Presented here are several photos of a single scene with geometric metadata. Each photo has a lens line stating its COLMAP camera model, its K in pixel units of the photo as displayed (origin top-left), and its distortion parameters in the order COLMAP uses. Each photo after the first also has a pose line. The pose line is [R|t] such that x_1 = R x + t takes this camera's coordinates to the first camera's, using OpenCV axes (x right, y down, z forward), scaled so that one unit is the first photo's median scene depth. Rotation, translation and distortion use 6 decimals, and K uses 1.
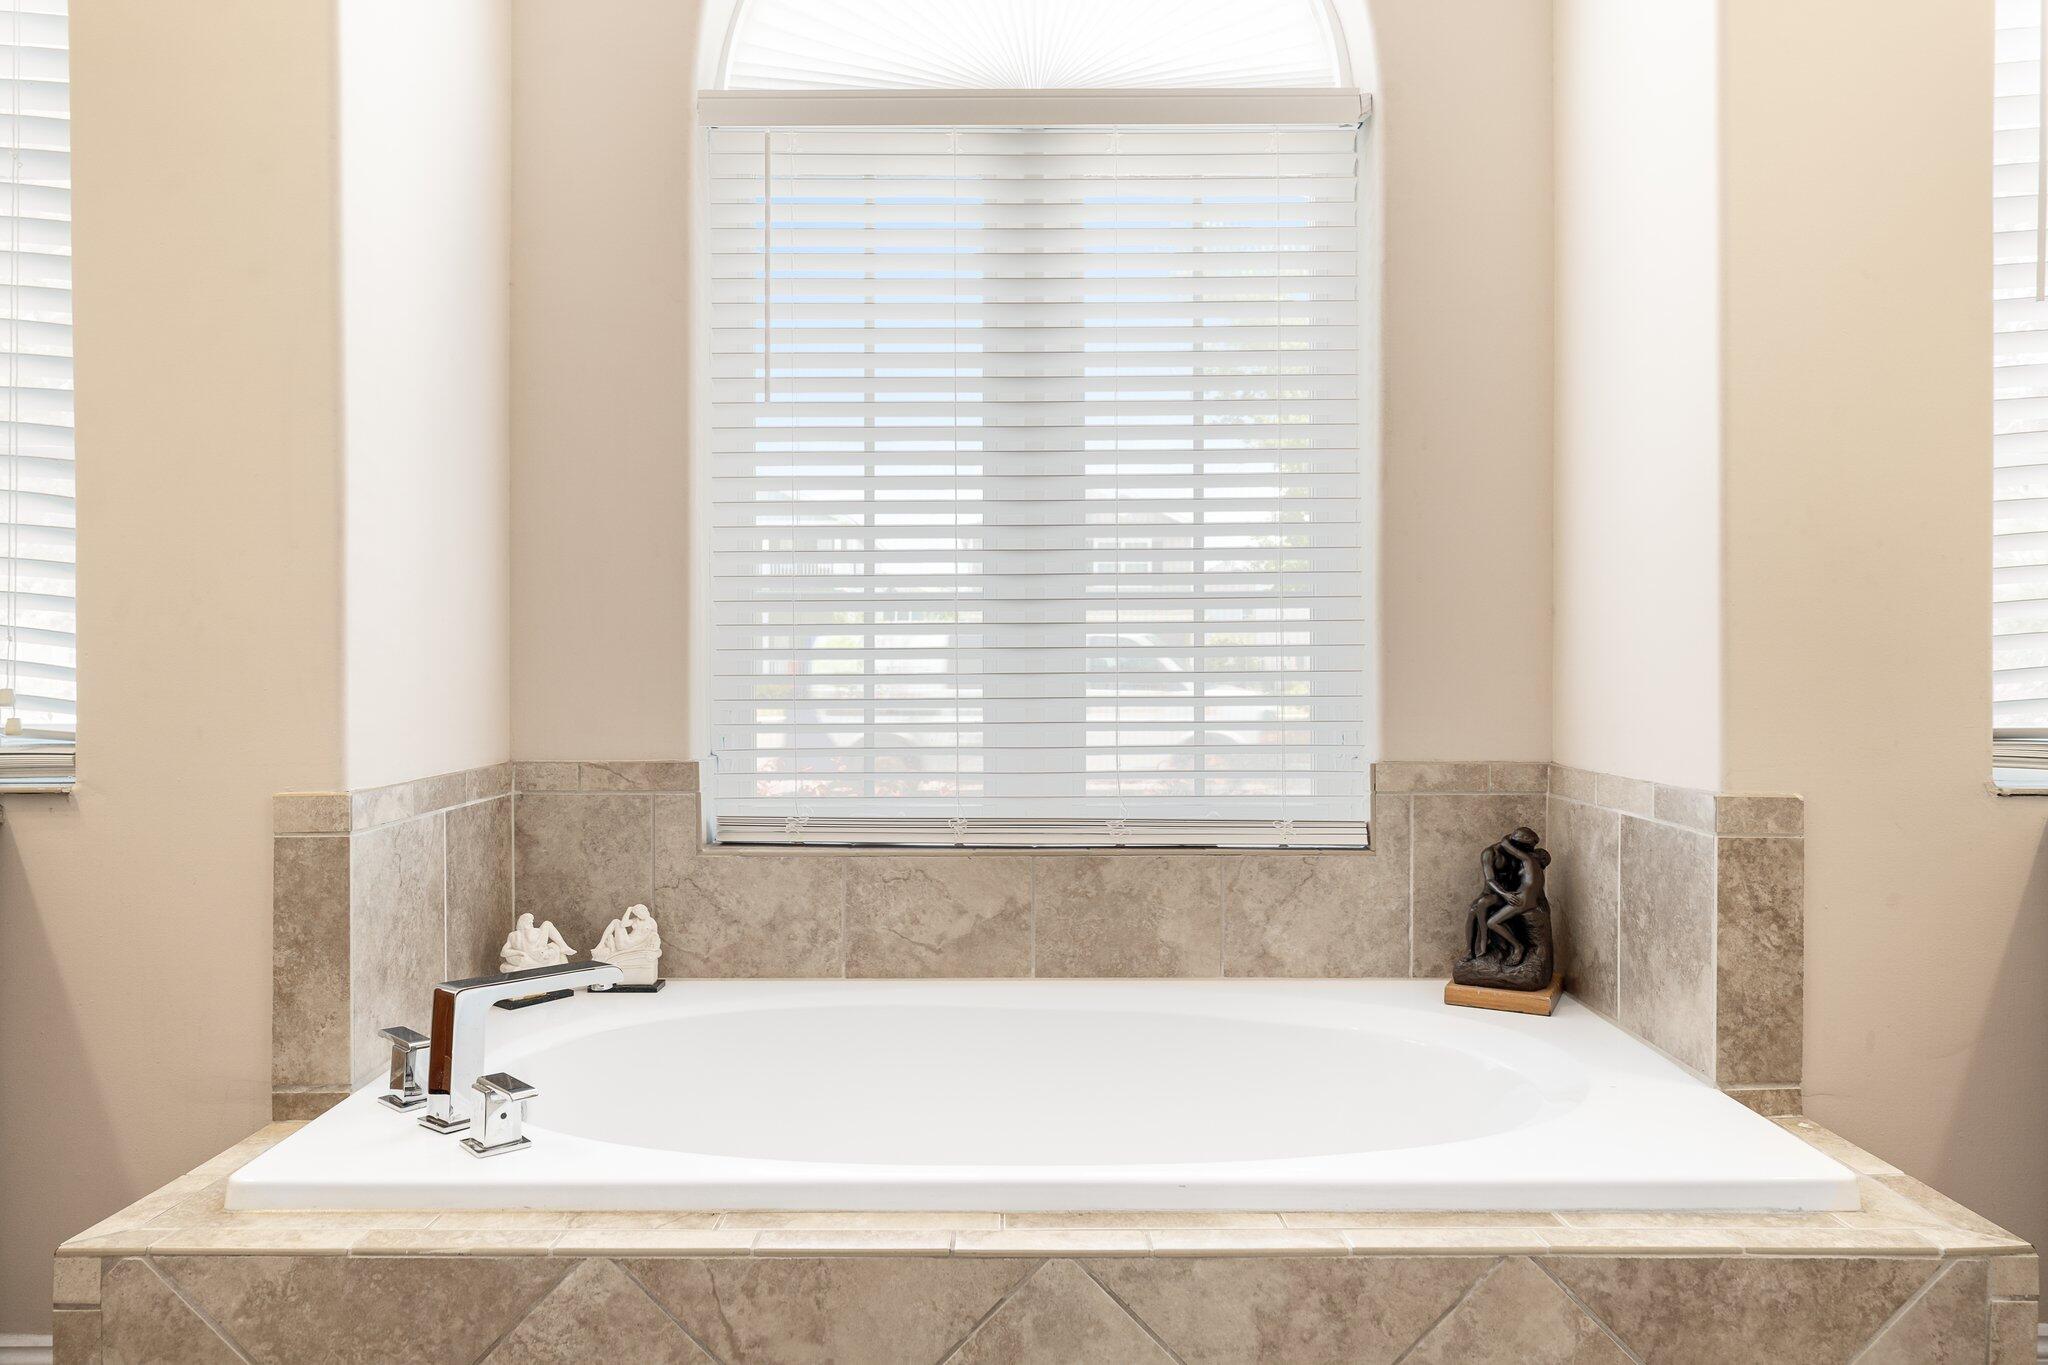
lens RADIAL K [[1342.9, 0, 1022.1], [0, 1342.9, 677.3], [0, 0, 1]] dist [-0.005166, -0.000749]
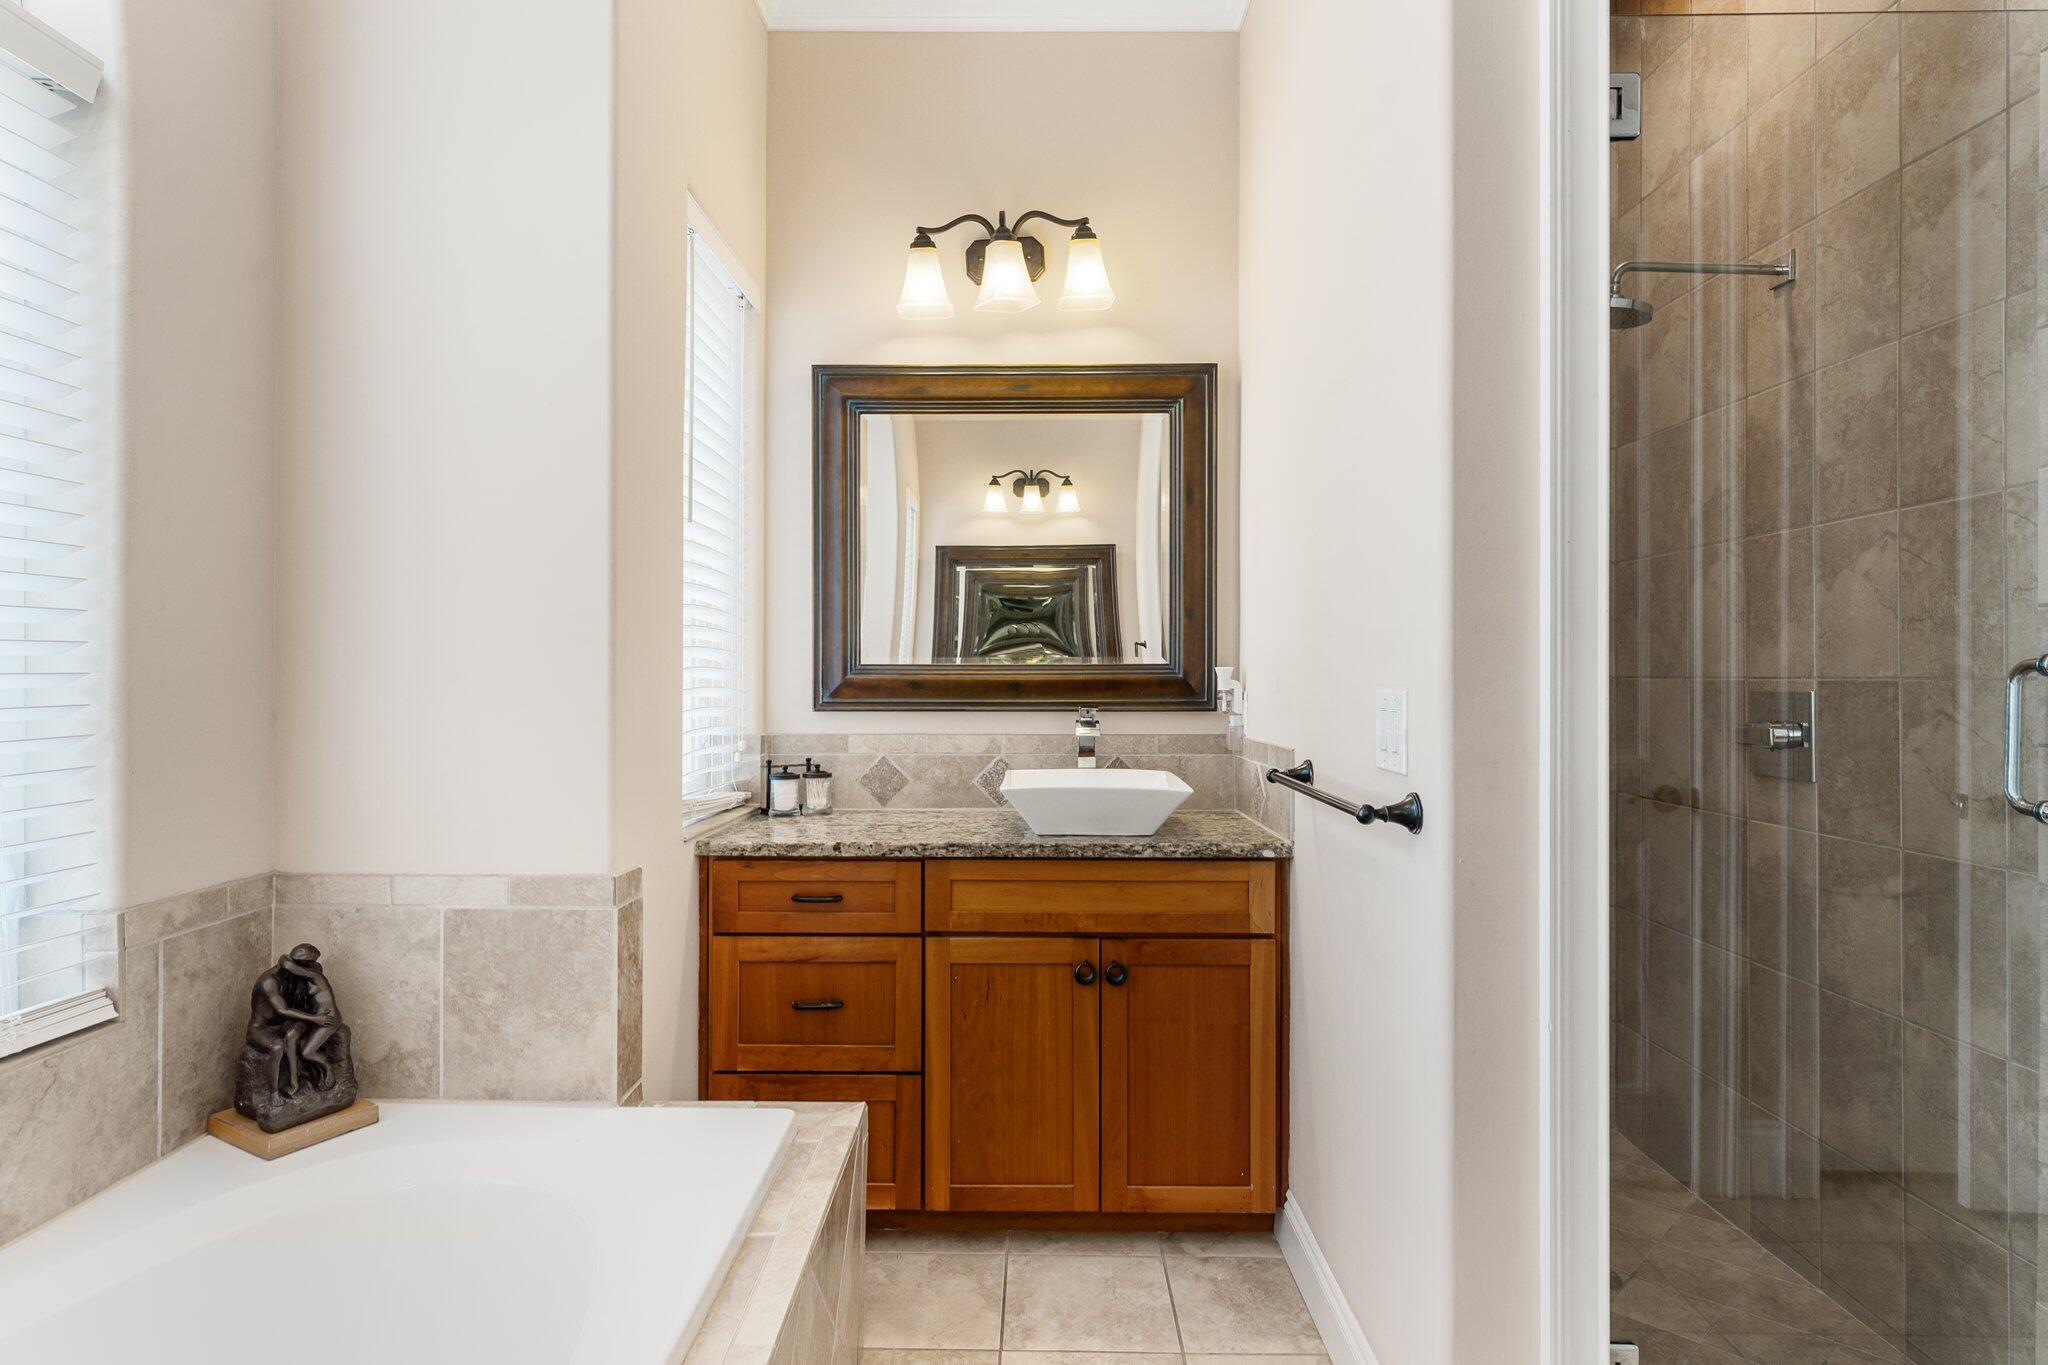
lens RADIAL K [[1068.7, 0, 1025.8], [0, 1068.7, 679.1], [0, 0, 1]] dist [-0.000676, -0.001425]
pose [[0.014833, -0.002445, 0.999887, -0.382136], [0.004504, 0.999987, 0.002378, -0.077726], [-0.999880, 0.004468, 0.014844, 0.463603]]
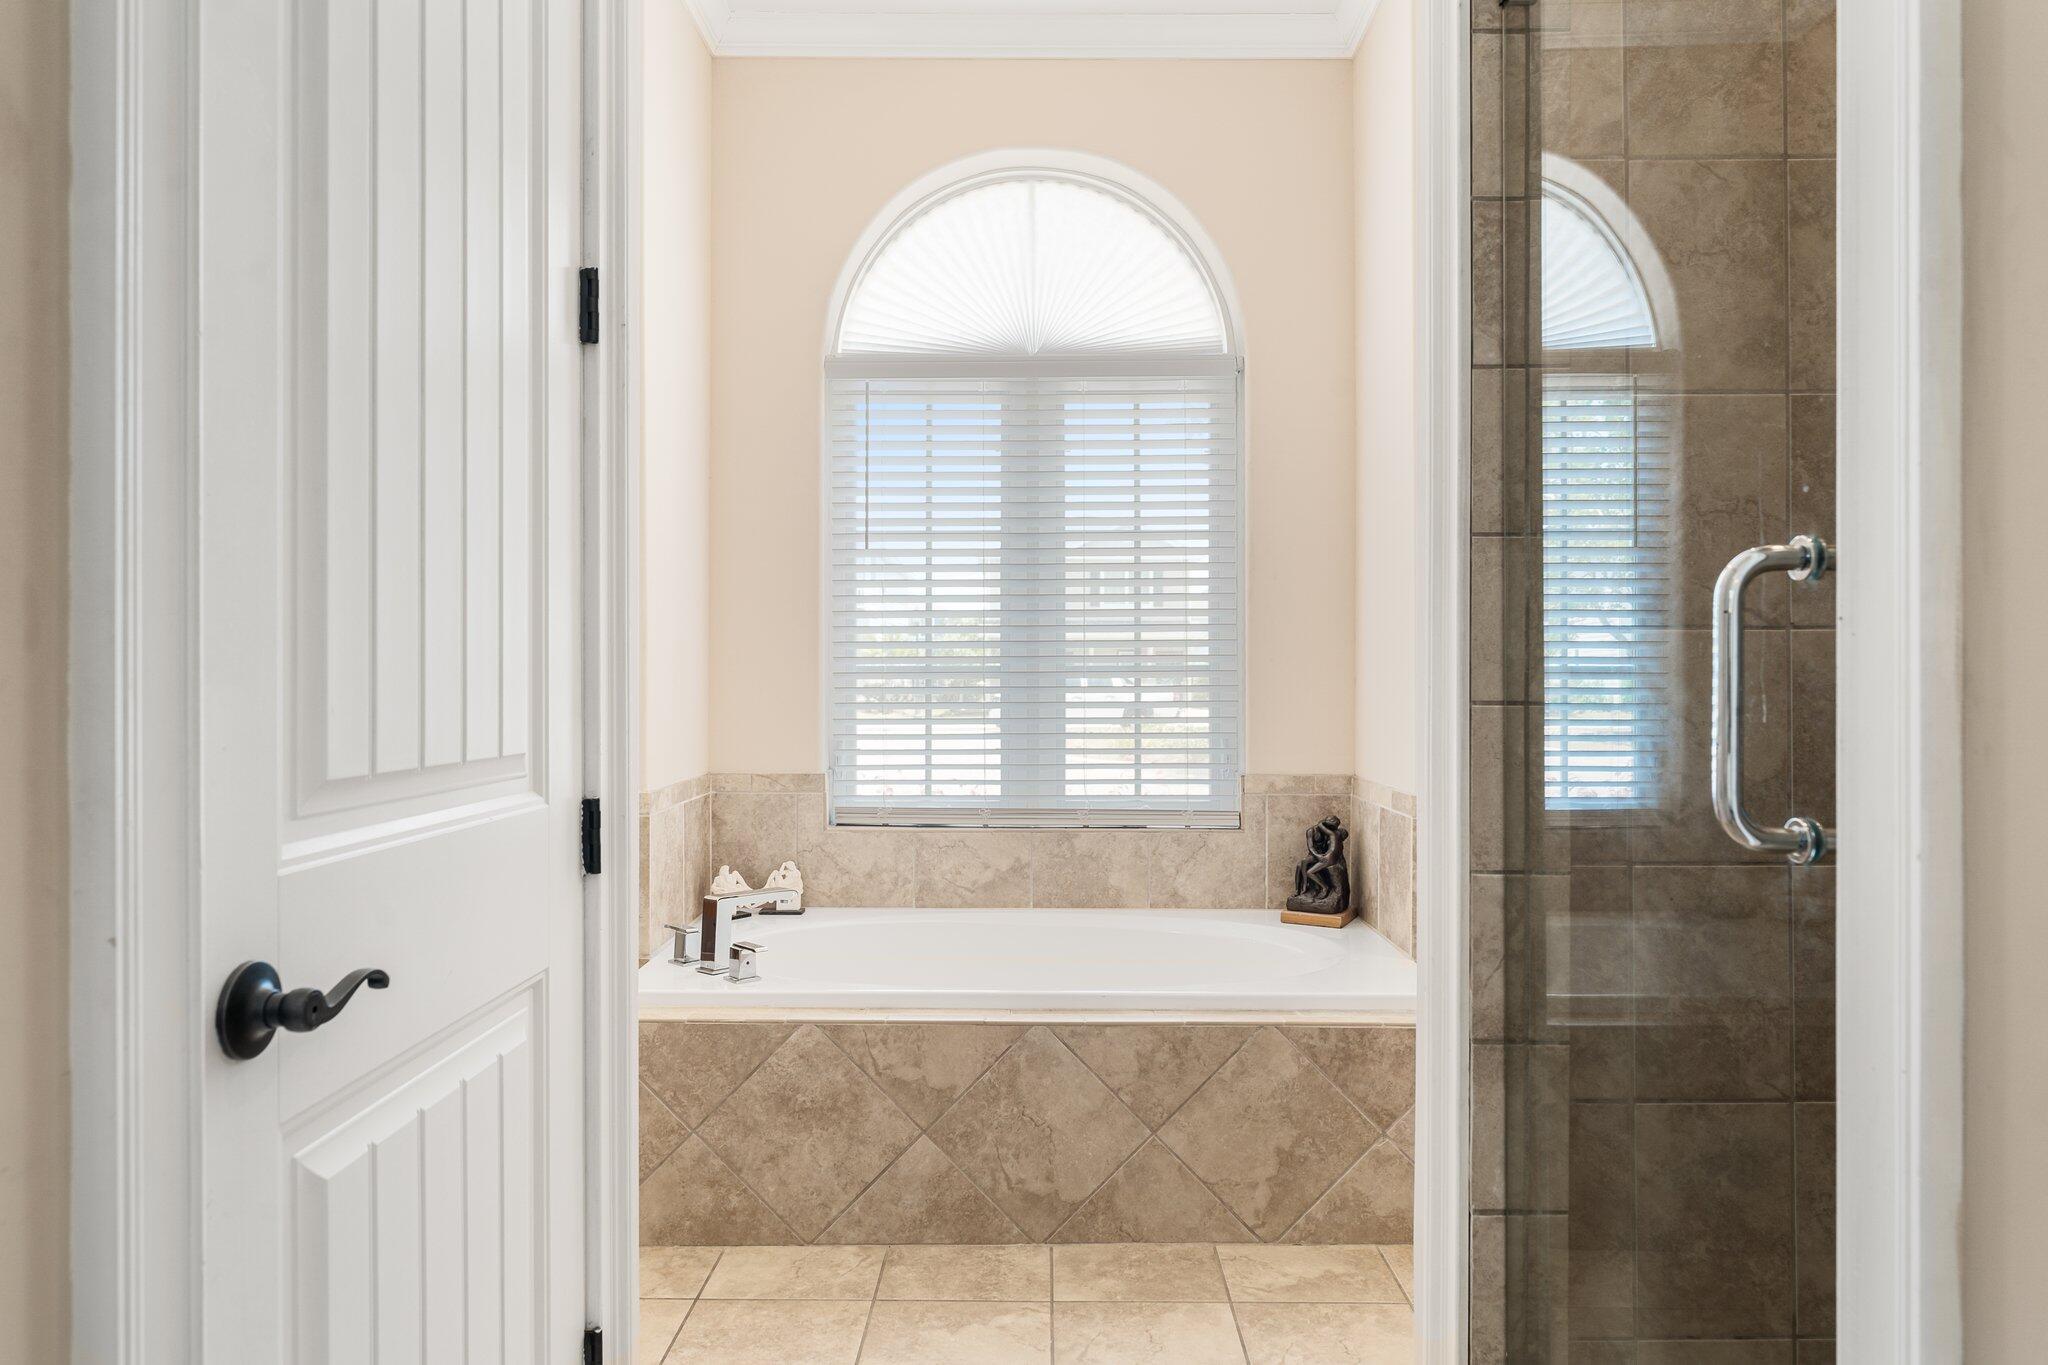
lens RADIAL K [[1257.4, 0, 1029.0], [0, 1257.4, 672.9], [0, 0, 1]] dist [0.002476, 0.000086]
pose [[0.999981, 0.002037, -0.005836, 0.013895], [-0.002096, 0.999946, -0.010158, -0.044724], [0.005815, 0.010170, 0.999931, -0.530253]]
